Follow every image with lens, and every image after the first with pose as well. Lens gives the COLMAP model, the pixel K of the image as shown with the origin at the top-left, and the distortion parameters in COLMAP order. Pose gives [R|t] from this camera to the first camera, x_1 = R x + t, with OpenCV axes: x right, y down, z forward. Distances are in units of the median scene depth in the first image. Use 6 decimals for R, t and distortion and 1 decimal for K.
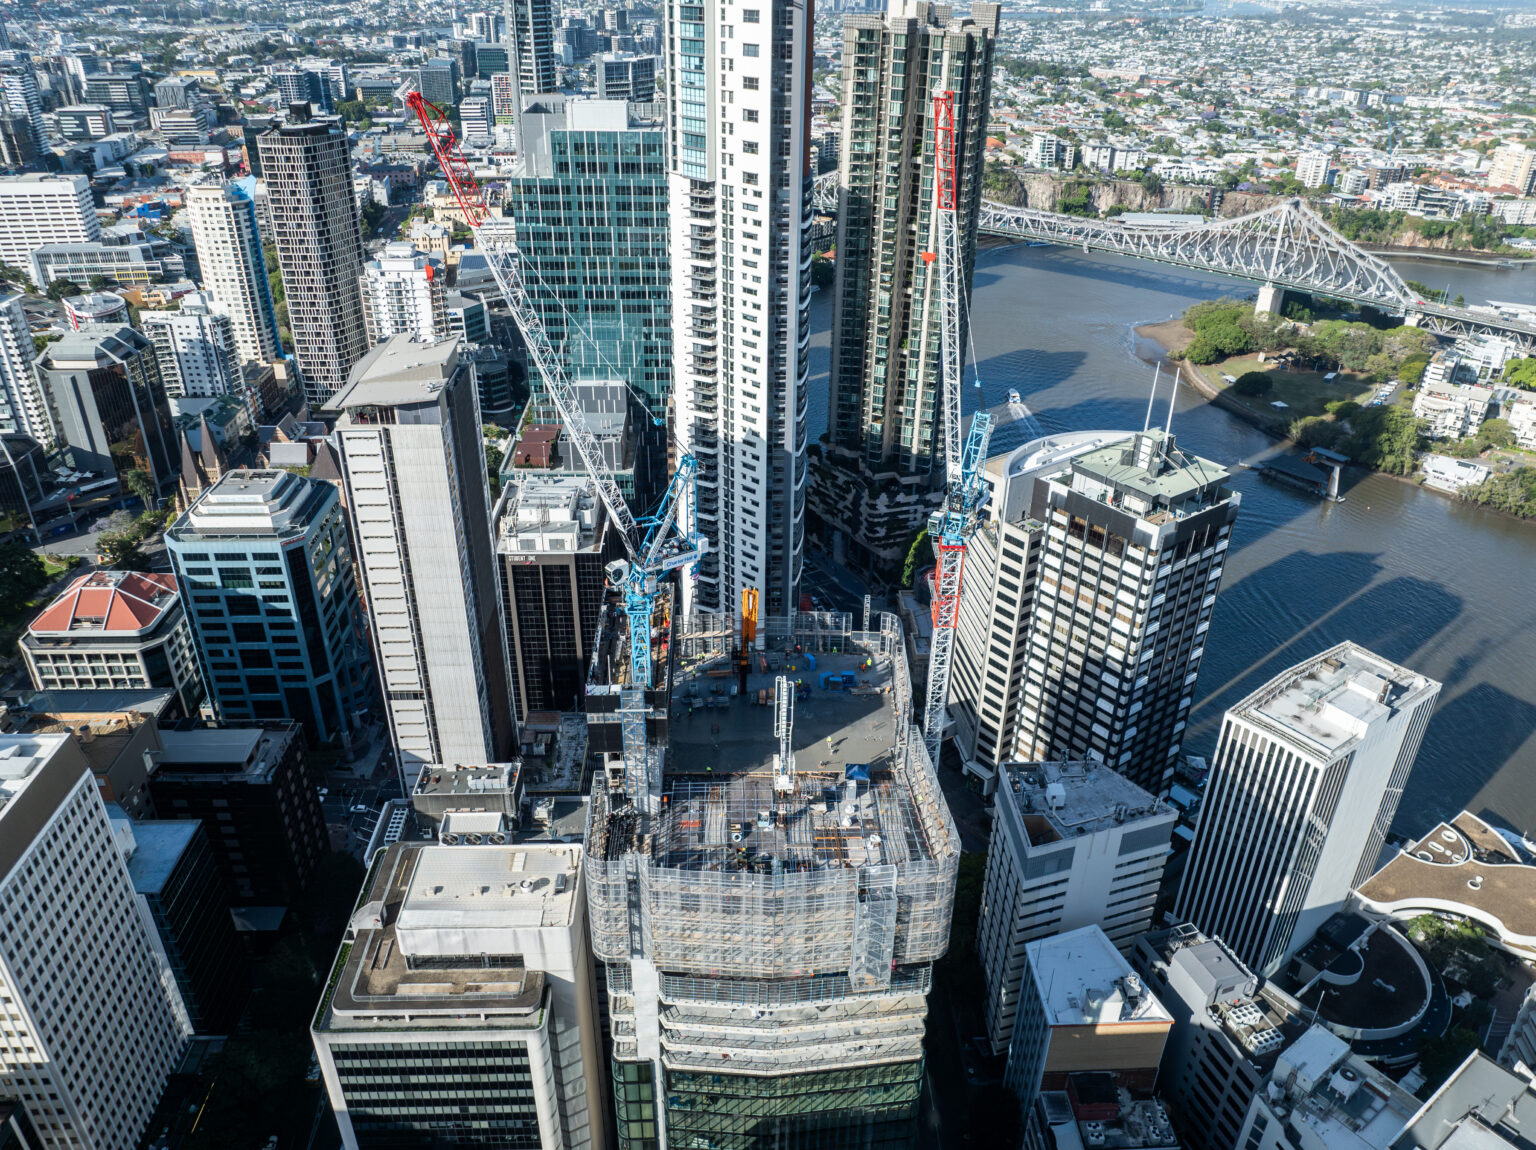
lens RADIAL K [[1118.0, 0, 778.6], [0, 1118.0, 582.2], [0, 0, 1]] dist [-0.040934, -0.014442]
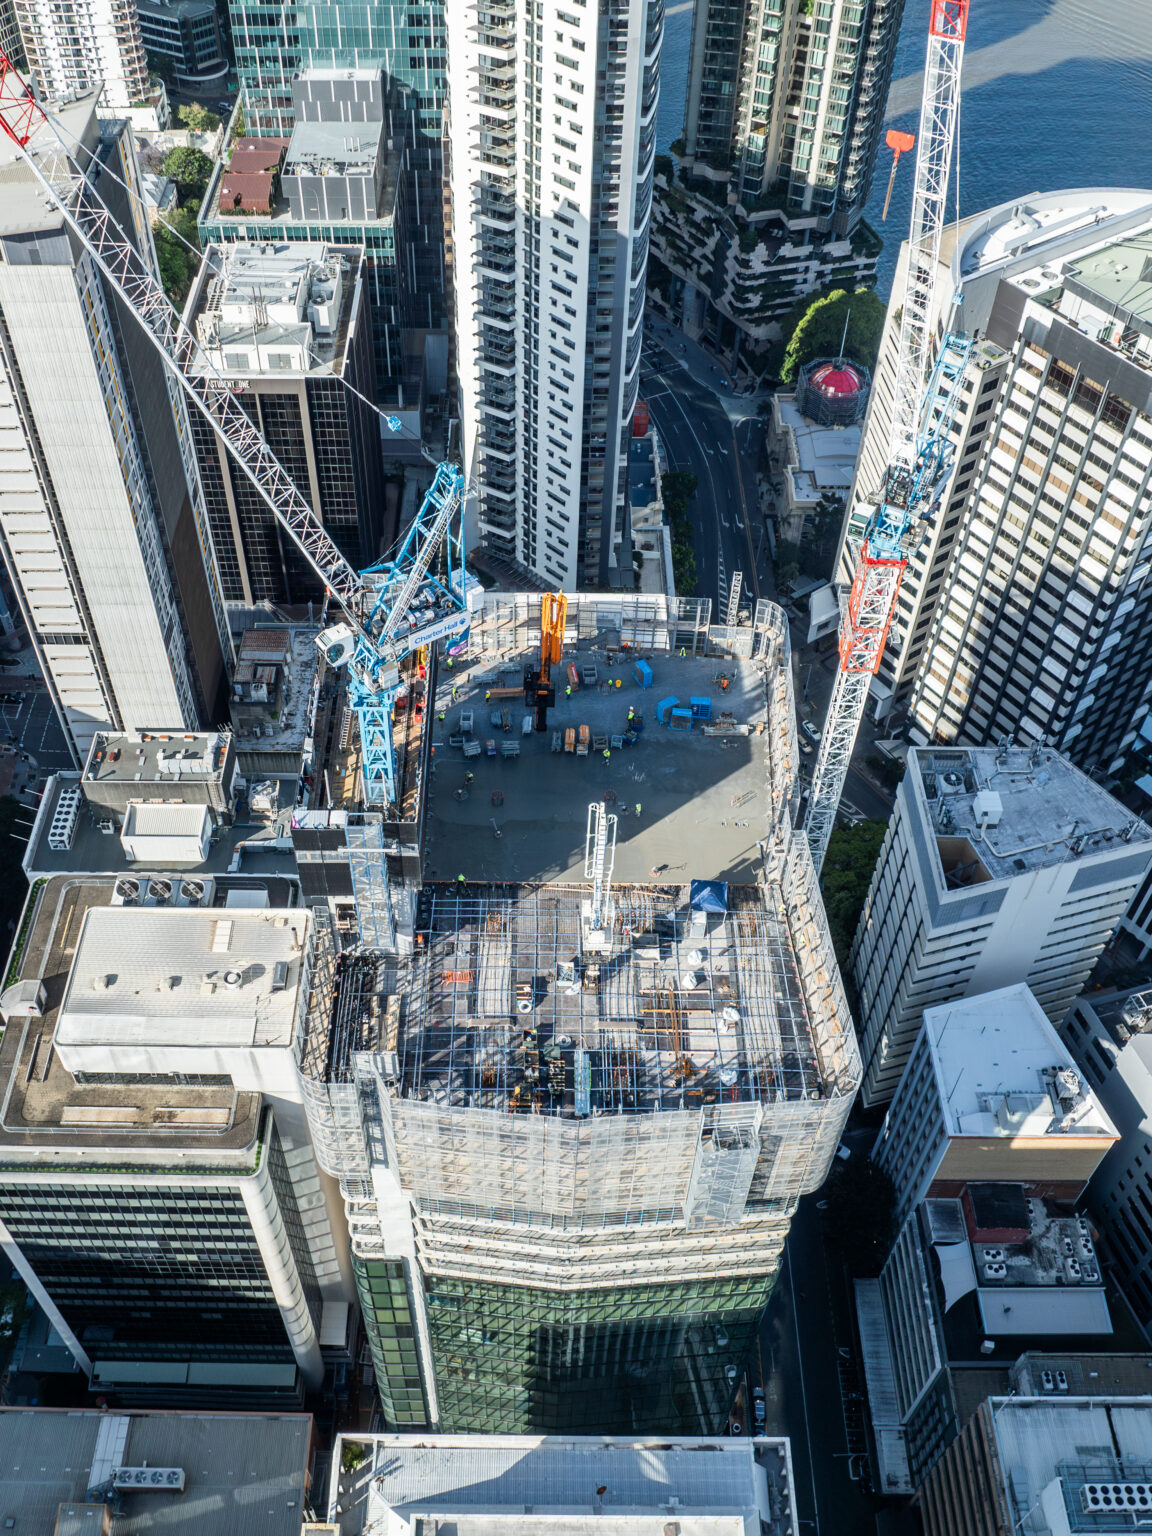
lens RADIAL K [[1429.5, 0, 518.1], [0, 1429.5, 743.5], [0, 0, 1]] dist [-0.041349, 0.000000]
pose [[0.998242, 0.031015, -0.050500, -0.001802], [-0.013360, 0.947964, 0.318097, -0.128363], [0.057738, -0.316863, 0.946712, 0.151140]]
